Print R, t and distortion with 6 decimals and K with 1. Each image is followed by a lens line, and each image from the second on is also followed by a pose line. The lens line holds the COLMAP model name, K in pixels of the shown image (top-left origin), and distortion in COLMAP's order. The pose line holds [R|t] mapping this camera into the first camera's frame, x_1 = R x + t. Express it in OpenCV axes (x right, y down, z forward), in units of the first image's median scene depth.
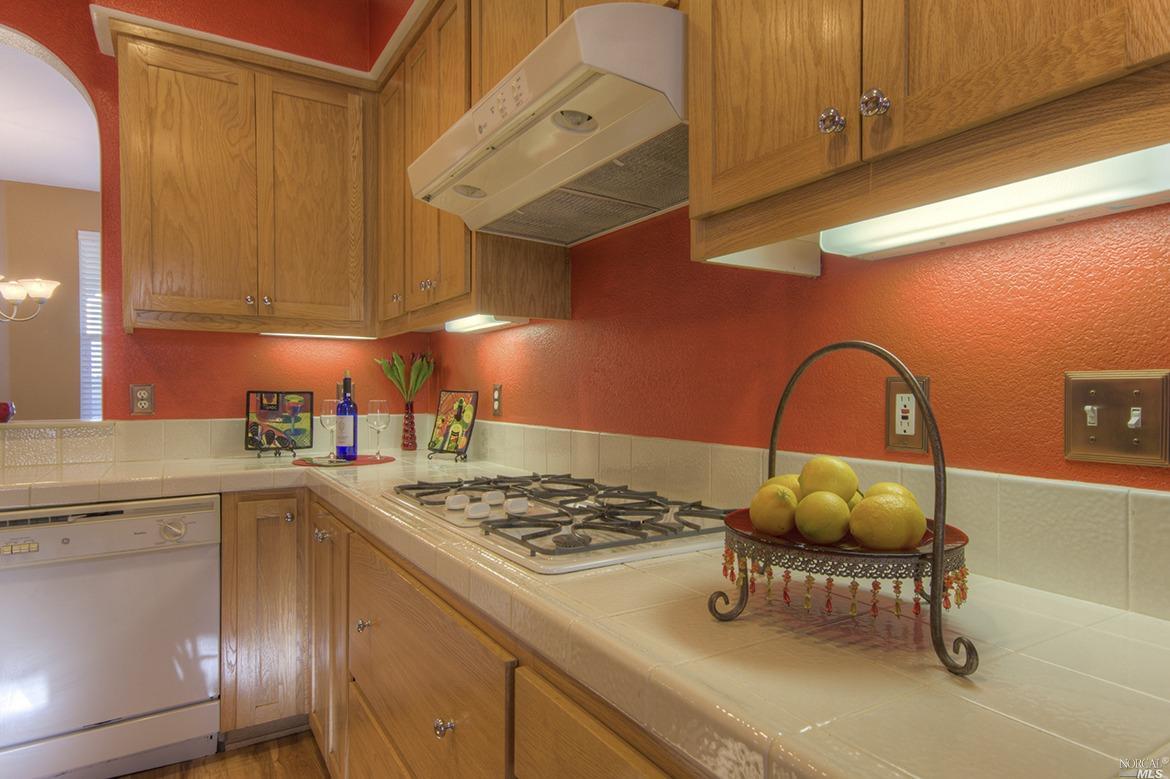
lens RADIAL K [[721.8, 0, 590.1], [0, 721.8, 396.1], [0, 0, 1]] dist [0.019350, 0.009863]
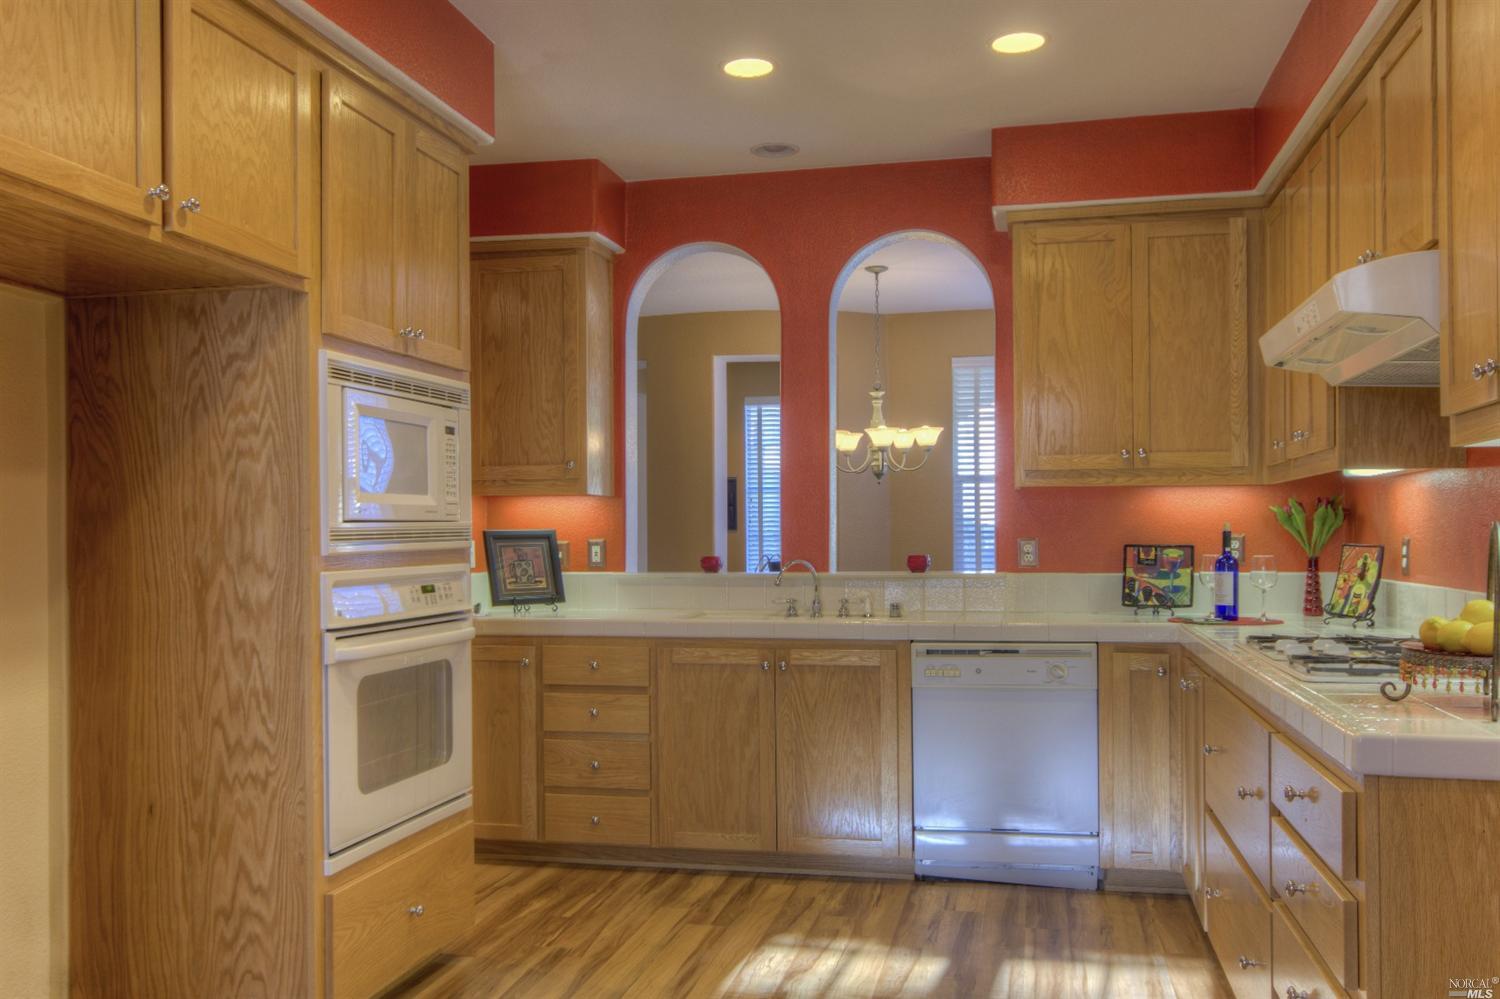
lens RADIAL K [[1301.6, 0, 634.0], [0, 1301.6, 527.8], [0, 0, 1]] dist [-0.013947, 0.047603]
pose [[0.681467, -0.007531, -0.731810, 0.370677], [-0.000845, 0.999938, -0.011077, -0.010445], [0.731848, 0.008167, 0.681419, -0.696567]]
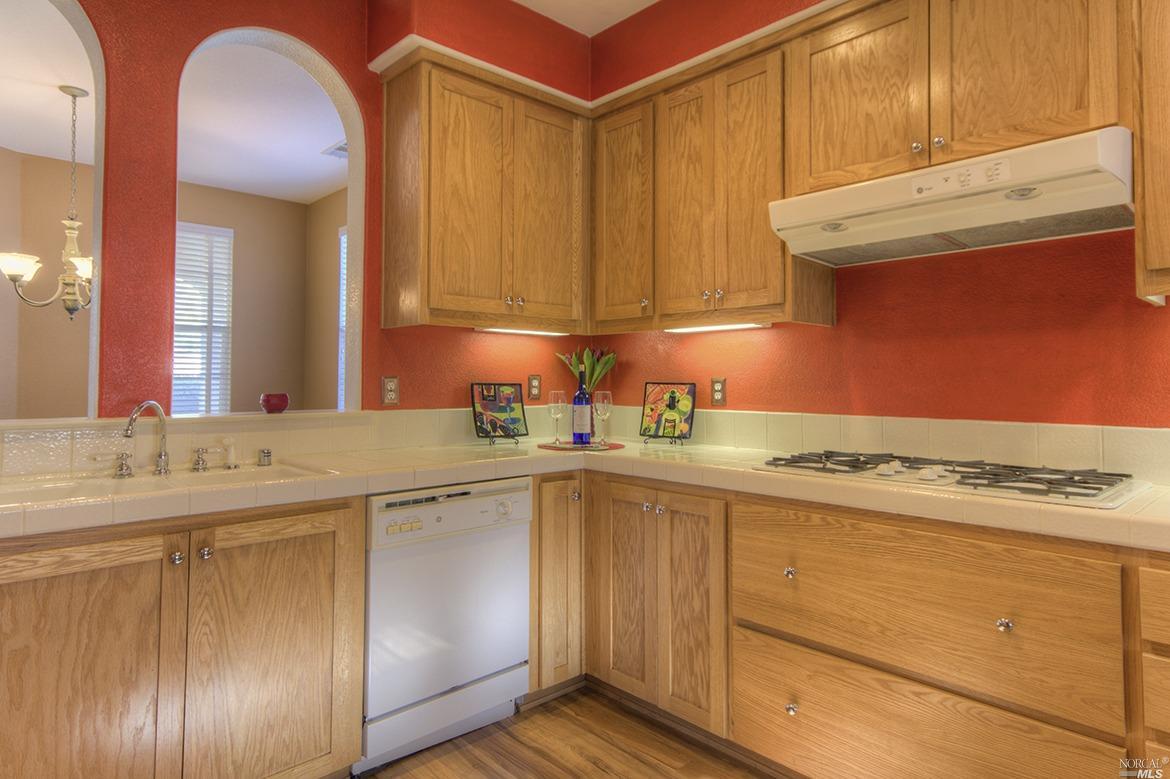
lens RADIAL K [[721.8, 0, 582.5], [0, 721.8, 360.5], [0, 0, 1]] dist [0.019350, 0.009863]
pose [[0.978636, 0.008957, 0.205407, -0.581438], [-0.001192, 0.999281, -0.037896, 0.000290], [-0.205599, 0.036842, 0.977943, -0.092892]]
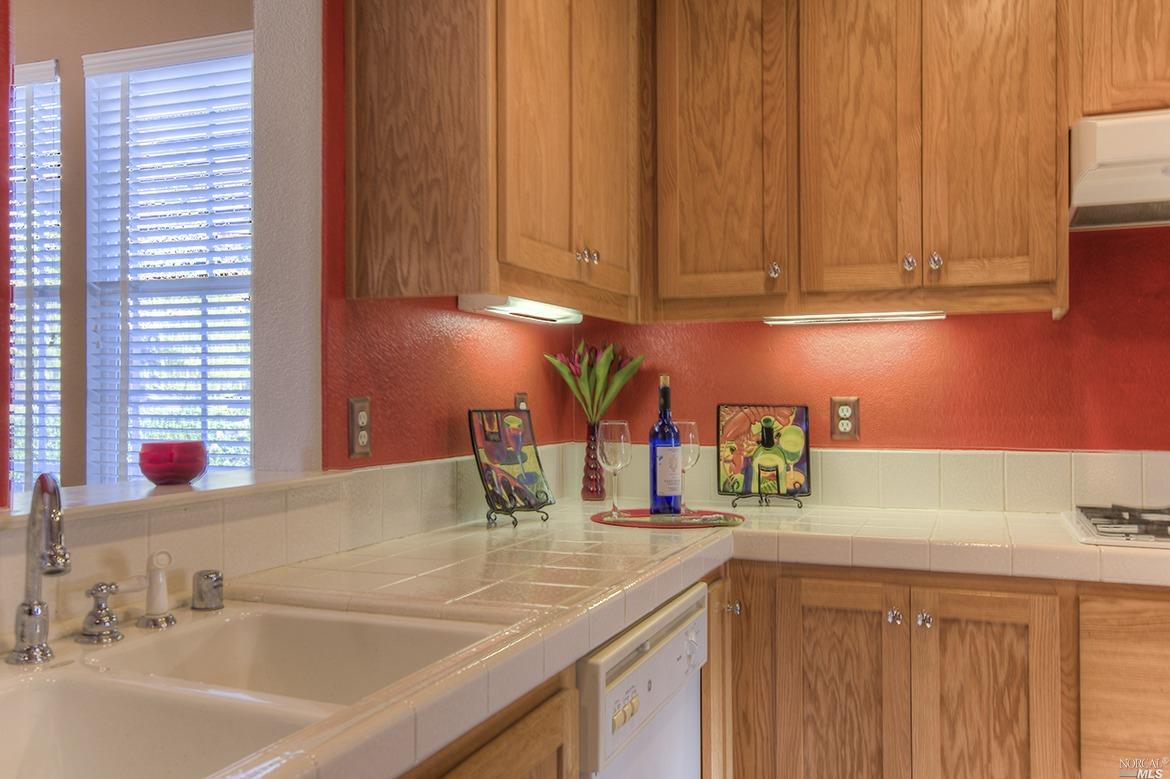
lens RADIAL K [[1047.3, 0, 592.3], [0, 1047.3, 404.3], [0, 0, 1]] dist [0.014868, 0.019728]
pose [[0.777595, -0.005743, 0.628740, -0.994201], [0.009145, 0.999956, -0.002176, -0.008885], [-0.628699, 0.007442, 0.777613, 0.335488]]
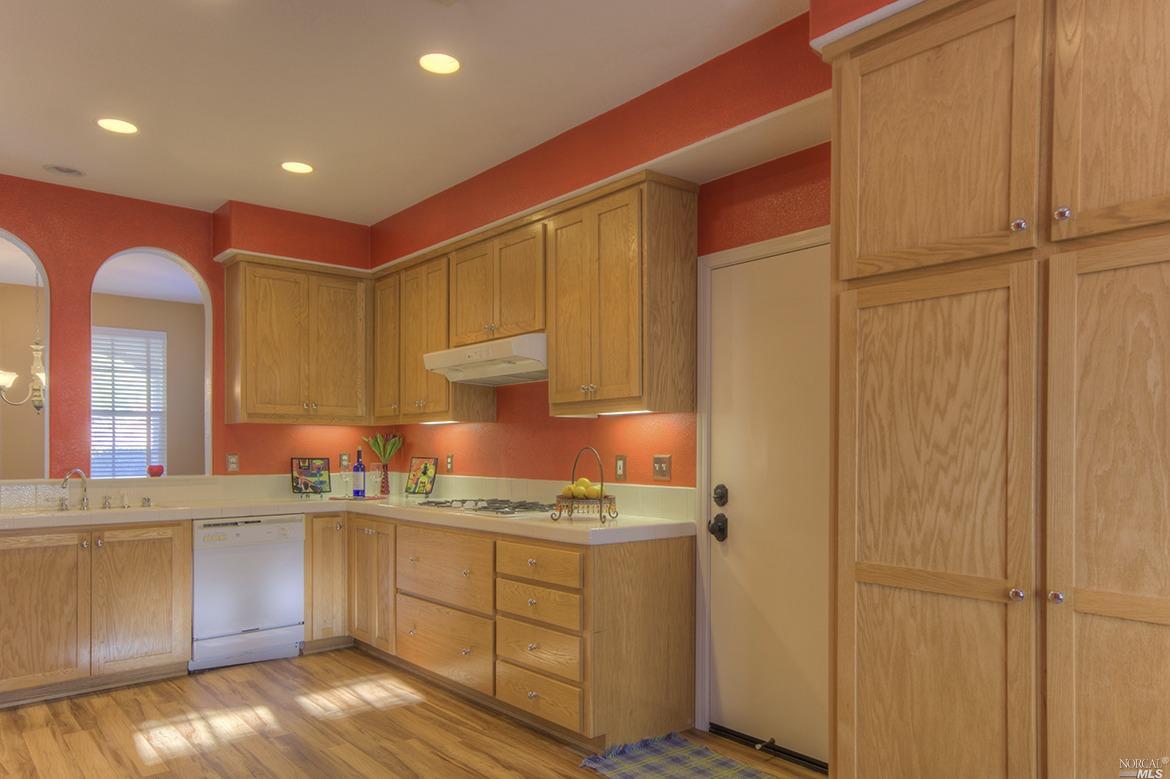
lens RADIAL K [[859.2, 0, 604.1], [0, 859.2, 455.3], [0, 0, 1]] dist [0.005156, 0.026014]
pose [[0.986798, -0.000459, 0.161955, -0.096156], [0.001026, 0.999994, -0.003416, -0.005819], [-0.161953, 0.003538, 0.986792, -1.142087]]
